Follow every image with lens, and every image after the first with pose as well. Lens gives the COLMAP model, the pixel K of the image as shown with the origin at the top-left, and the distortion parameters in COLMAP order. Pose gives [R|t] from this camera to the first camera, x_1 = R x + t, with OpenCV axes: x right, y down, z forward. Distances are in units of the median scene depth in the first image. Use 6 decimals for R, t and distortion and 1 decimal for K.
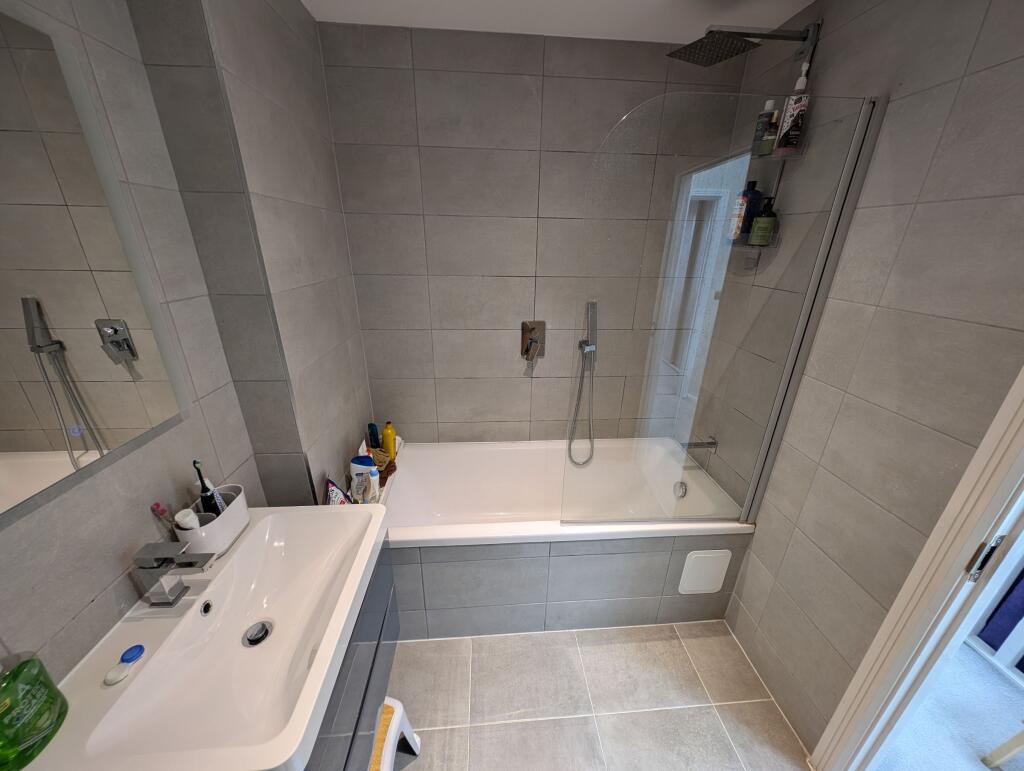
lens RADIAL K [[366.3, 0, 513.7], [0, 366.3, 380.9], [0, 0, 1]] dist [0.000908, -0.000164]
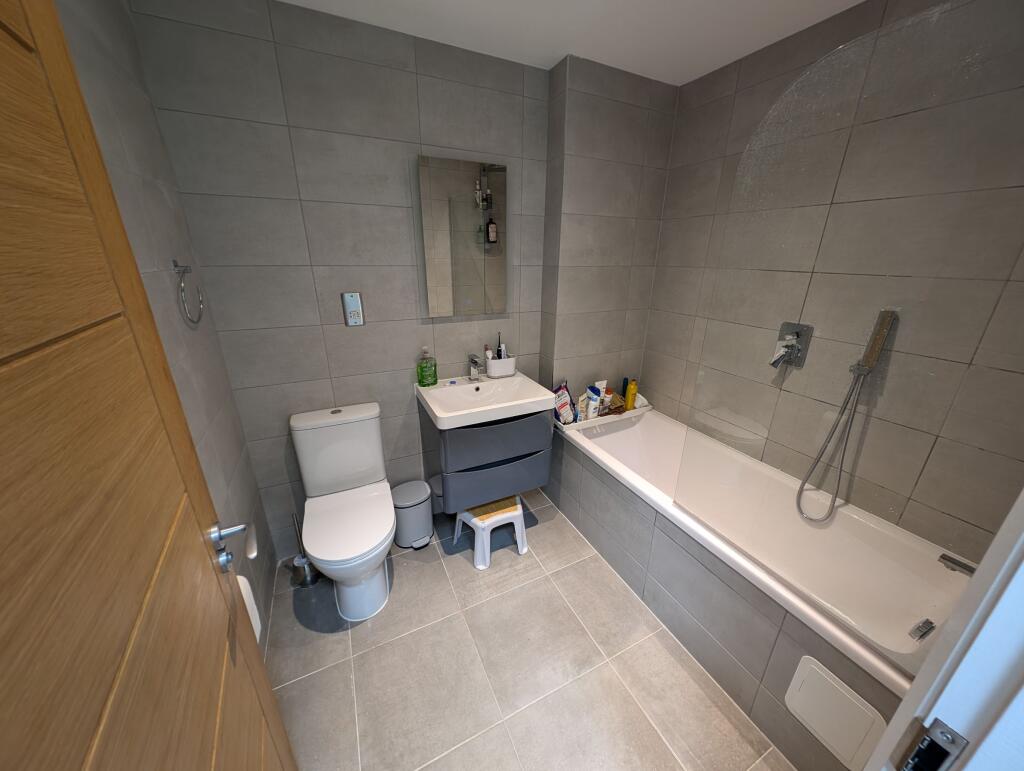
lens RADIAL K [[363.2, 0, 507.7], [0, 363.2, 381.4], [0, 0, 1]] dist [-0.006431, -0.000134]
pose [[0.356061, 0.295078, -0.886651, 0.722216], [-0.332852, 0.926651, 0.174724, 0.049204], [0.873173, 0.232911, 0.428161, 0.076942]]
